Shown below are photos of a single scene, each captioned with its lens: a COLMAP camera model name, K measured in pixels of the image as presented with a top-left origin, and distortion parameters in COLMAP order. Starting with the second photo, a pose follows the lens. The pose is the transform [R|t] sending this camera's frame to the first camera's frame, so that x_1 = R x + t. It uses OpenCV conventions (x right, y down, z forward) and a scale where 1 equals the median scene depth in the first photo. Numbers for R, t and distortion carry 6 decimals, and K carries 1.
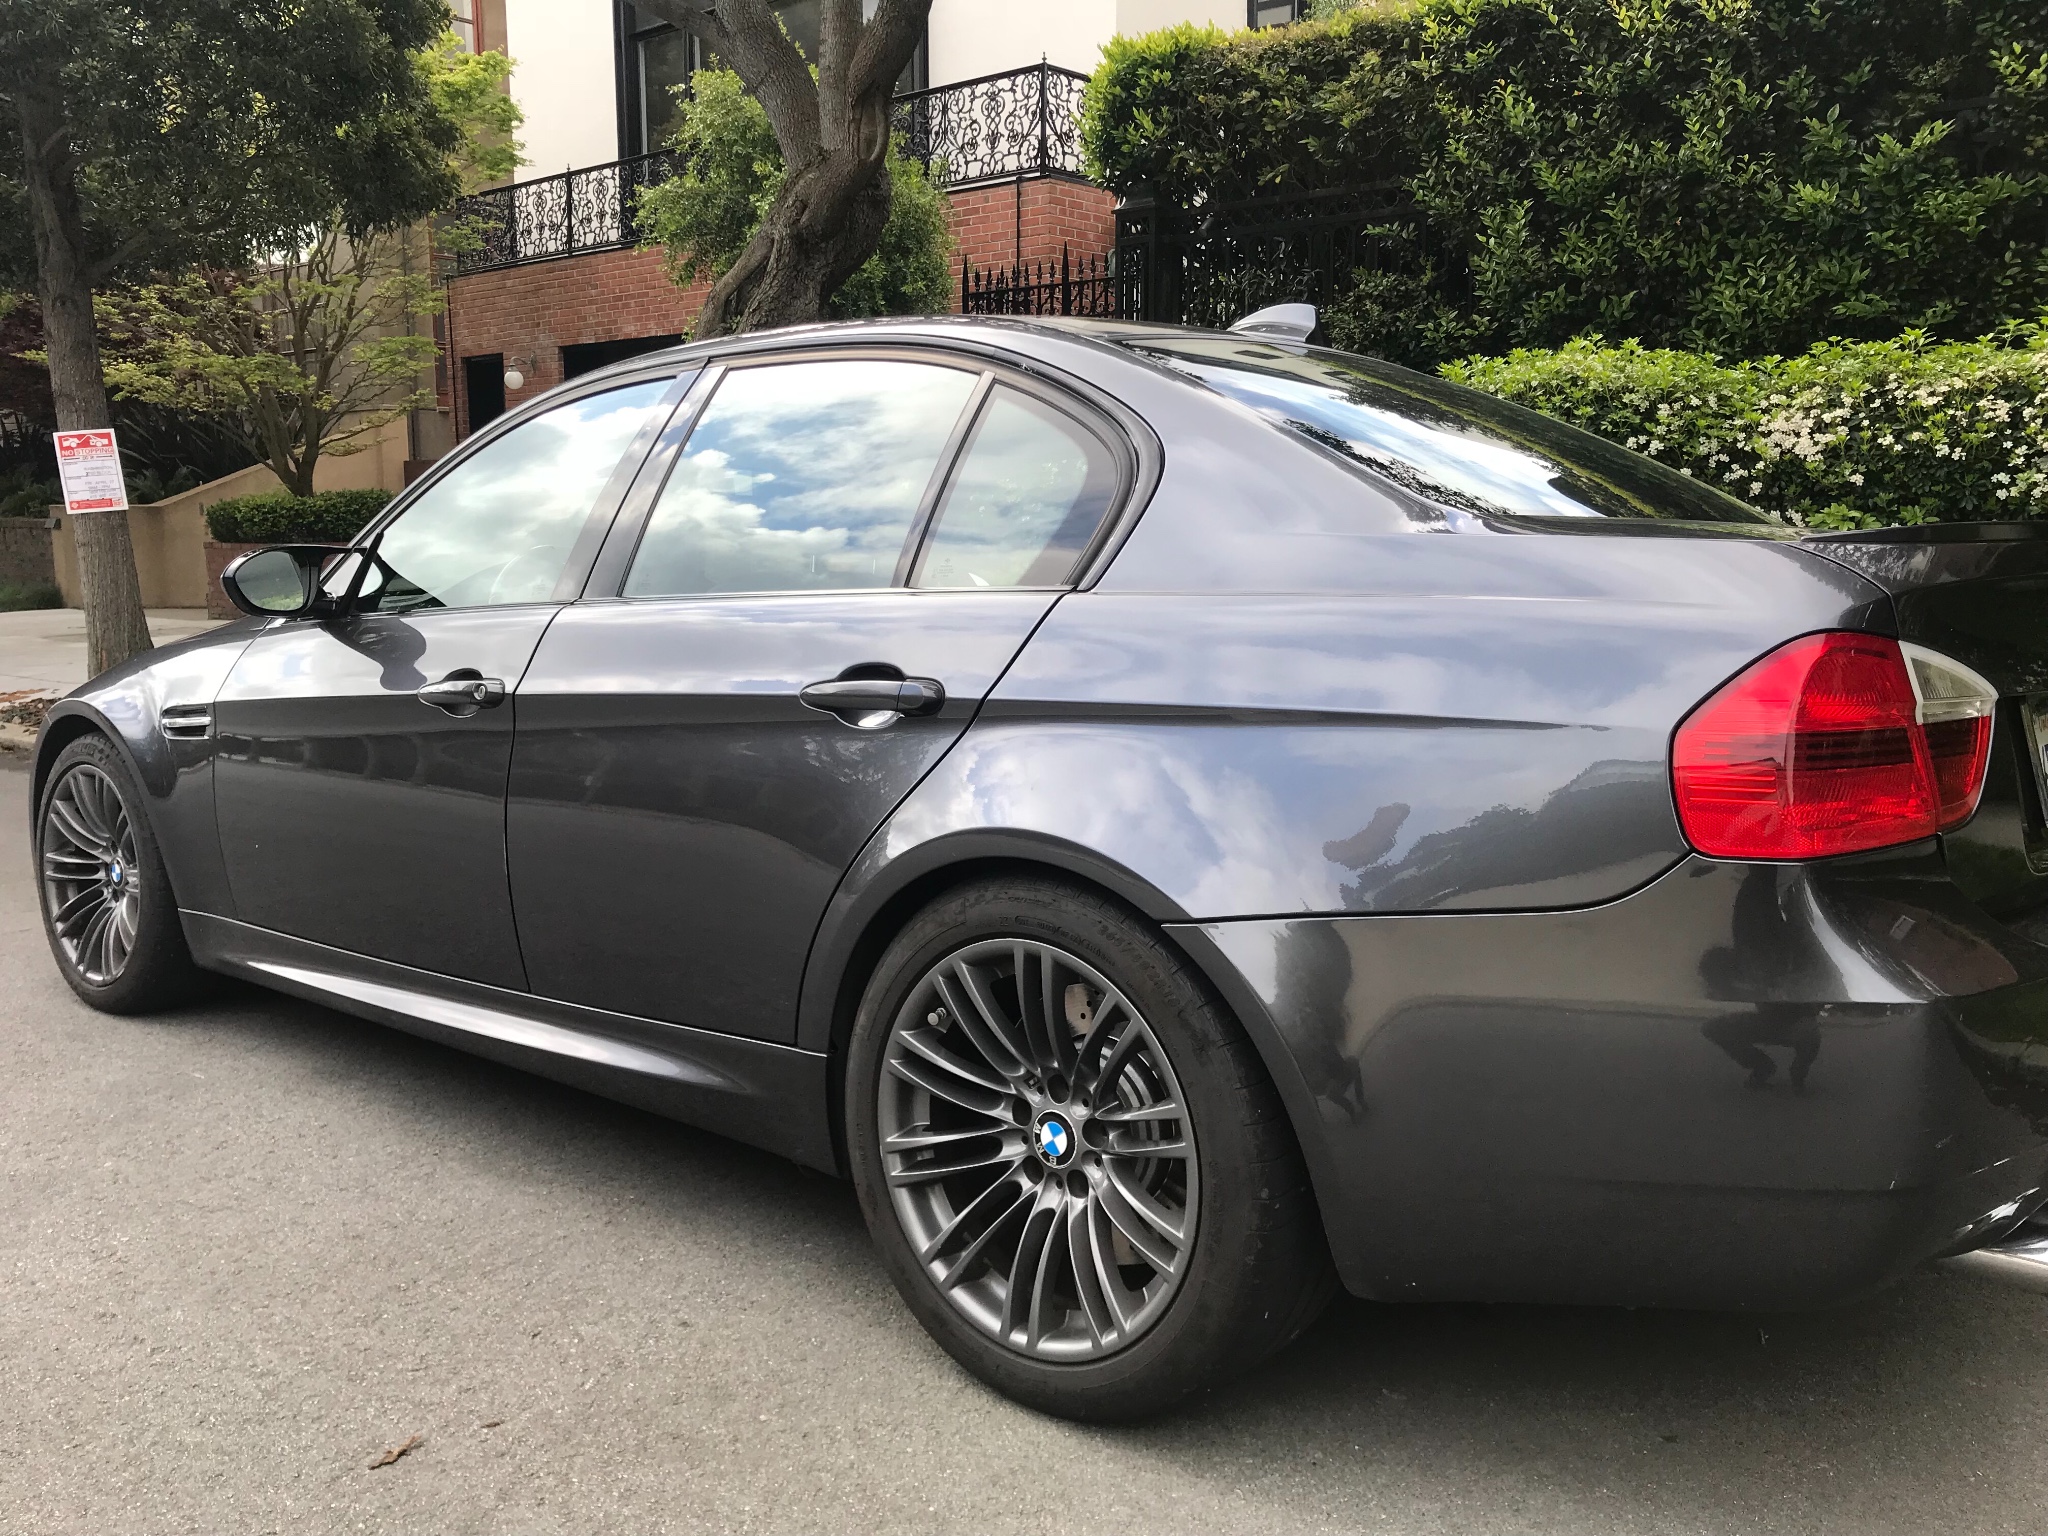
lens RADIAL K [[1647.4, 0, 1010.6], [0, 1647.4, 773.4], [0, 0, 1]] dist [0.031448, -0.001638]
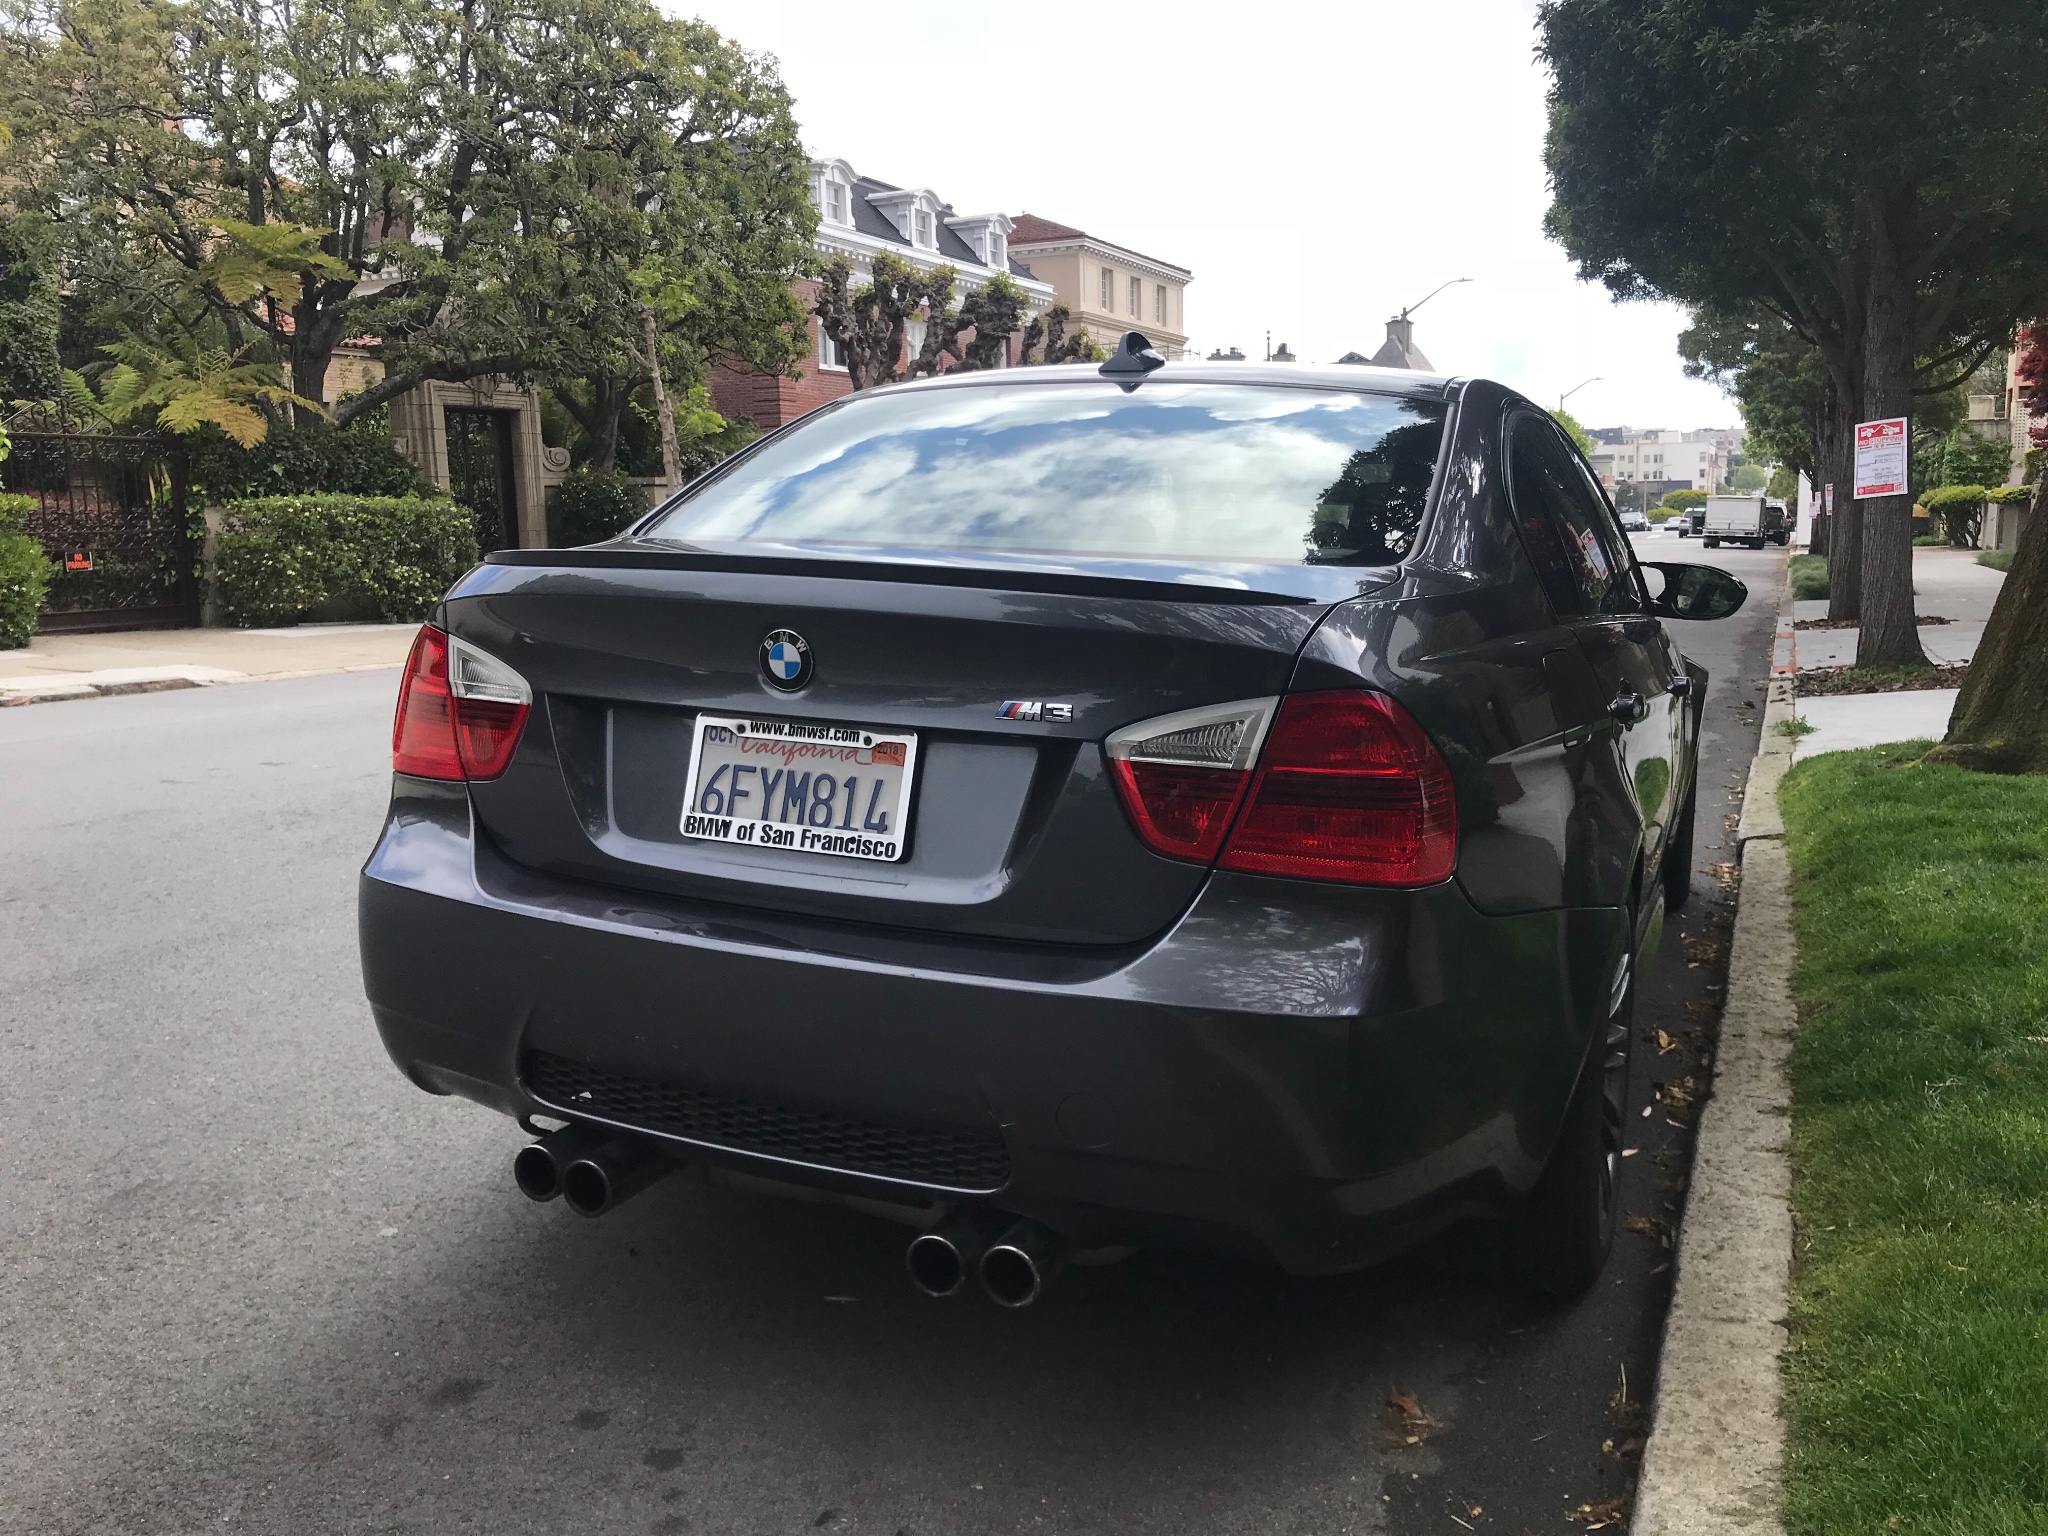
lens RADIAL K [[1680.0, 0, 1024.0], [0, 1680.0, 768.0], [0, 0, 1]] dist [0.030590, -0.030418]
pose [[0.303151, 0.142552, -0.942220, 0.347644], [-0.132842, 0.985415, 0.106347, -0.031533], [0.943638, 0.092927, 0.317667, 0.173882]]
